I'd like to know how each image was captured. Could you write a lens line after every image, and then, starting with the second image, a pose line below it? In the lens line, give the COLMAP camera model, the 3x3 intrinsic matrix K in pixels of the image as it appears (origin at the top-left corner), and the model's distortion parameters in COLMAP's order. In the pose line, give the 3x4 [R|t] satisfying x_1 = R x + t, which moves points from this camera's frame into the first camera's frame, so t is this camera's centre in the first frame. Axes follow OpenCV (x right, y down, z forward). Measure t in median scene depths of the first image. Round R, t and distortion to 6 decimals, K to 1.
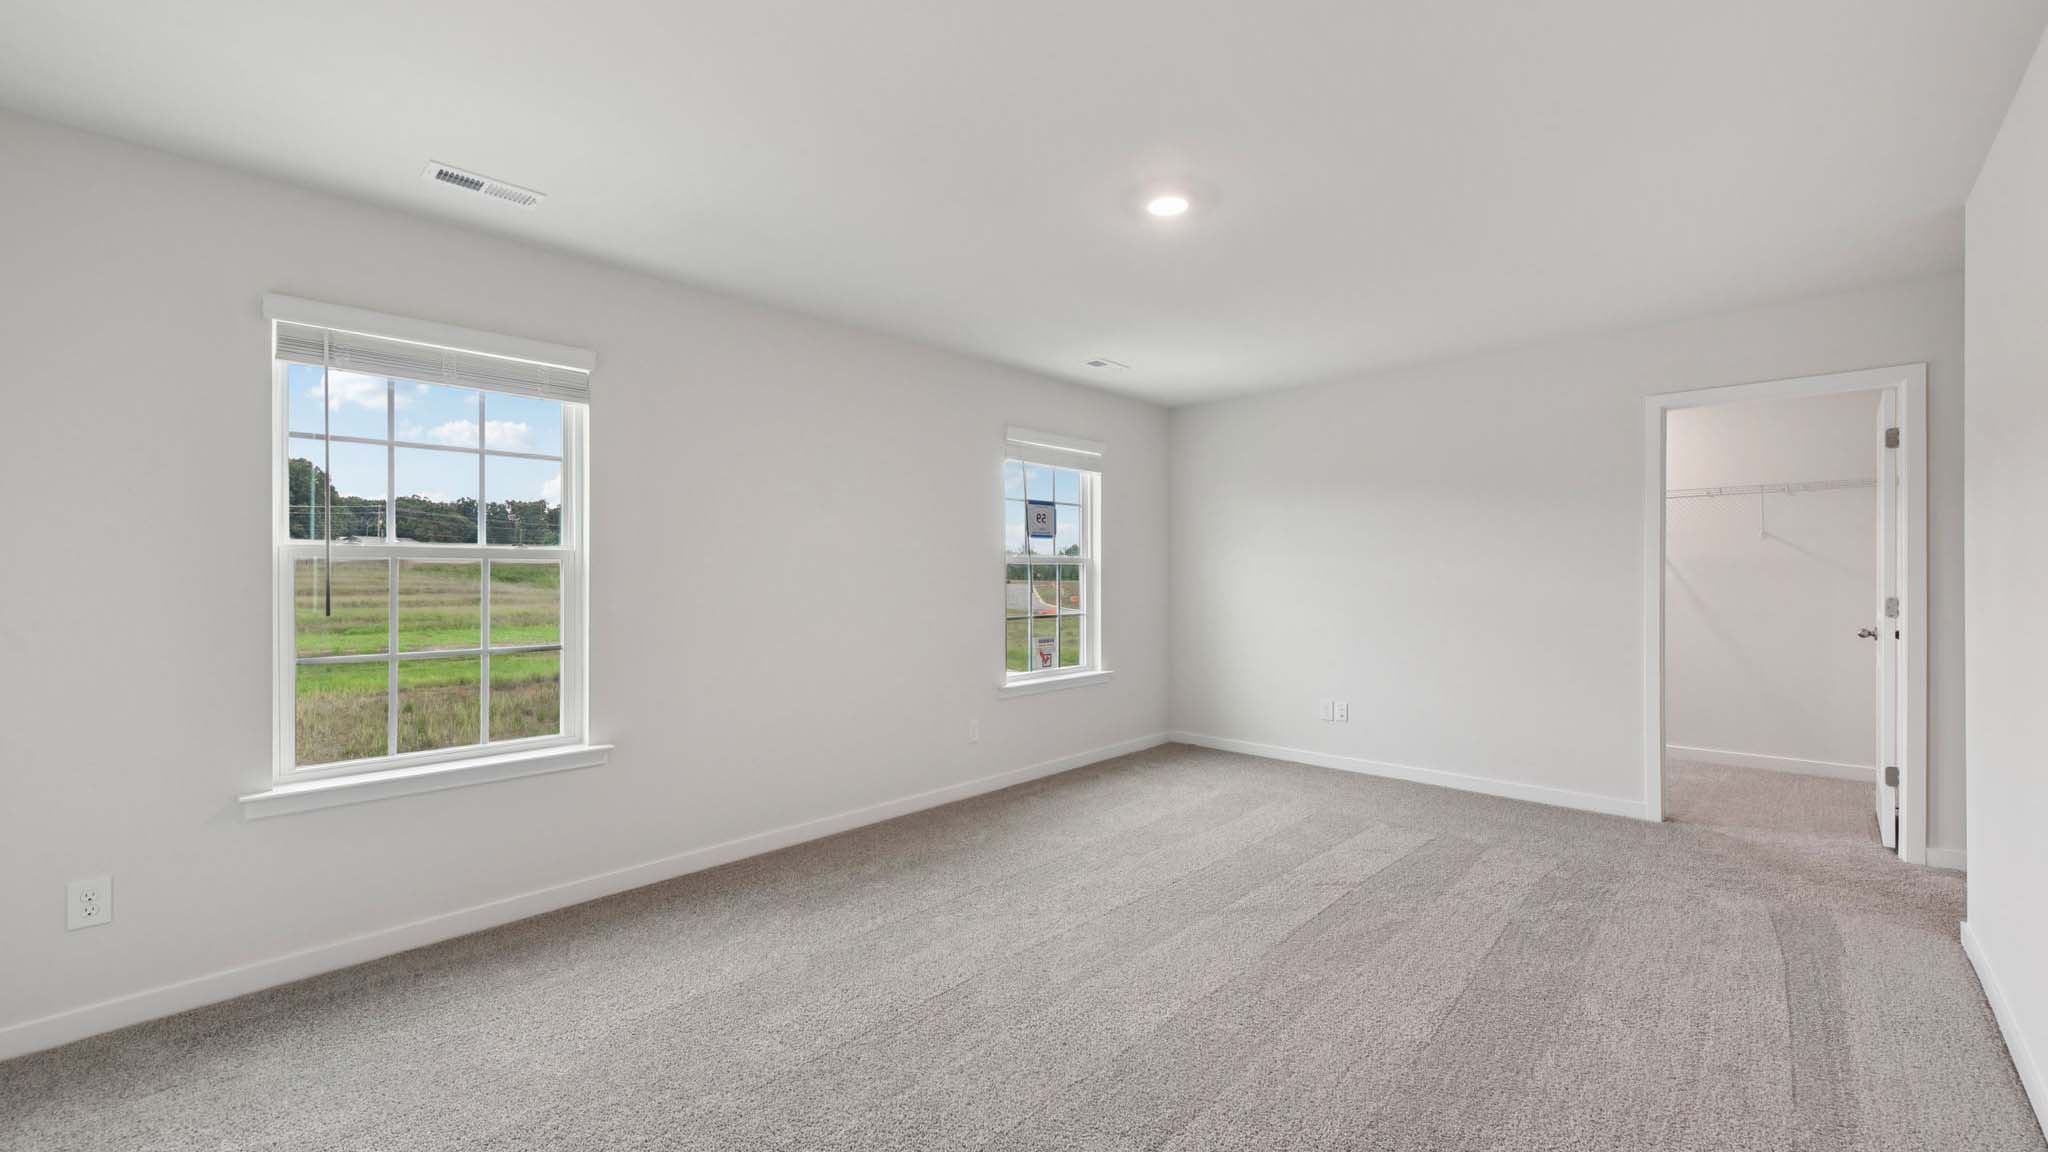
lens RADIAL K [[867.1, 0, 1031.6], [0, 867.1, 565.9], [0, 0, 1]] dist [0.000237, -0.000063]
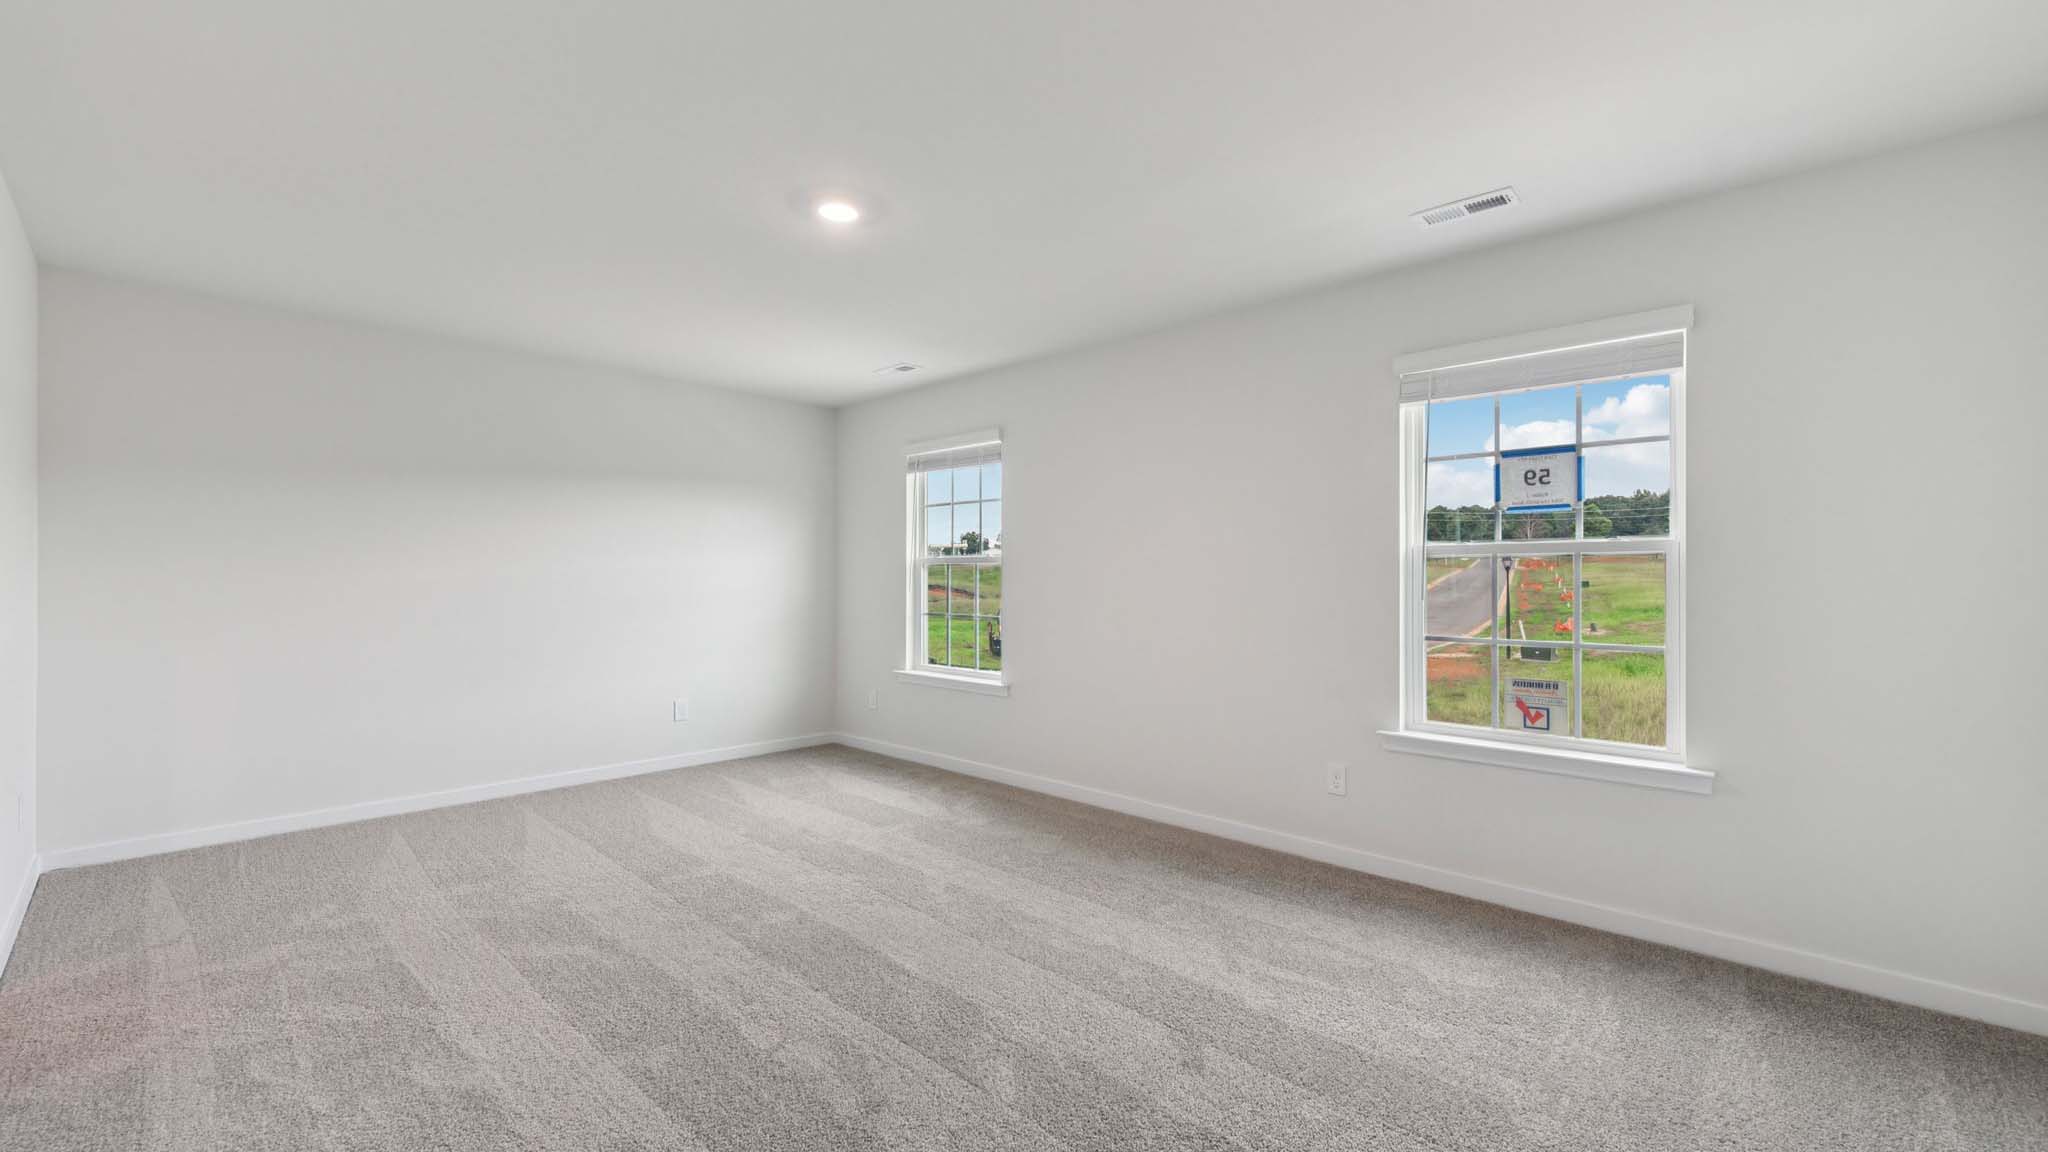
lens RADIAL K [[837.7, 0, 1025.0], [0, 837.7, 566.5], [0, 0, 1]] dist [0.000988, 0.000094]
pose [[-0.036292, -0.003457, -0.999335, 0.427505], [0.015930, 0.999865, -0.004038, 0.002168], [0.999214, -0.016066, -0.036232, 0.481371]]
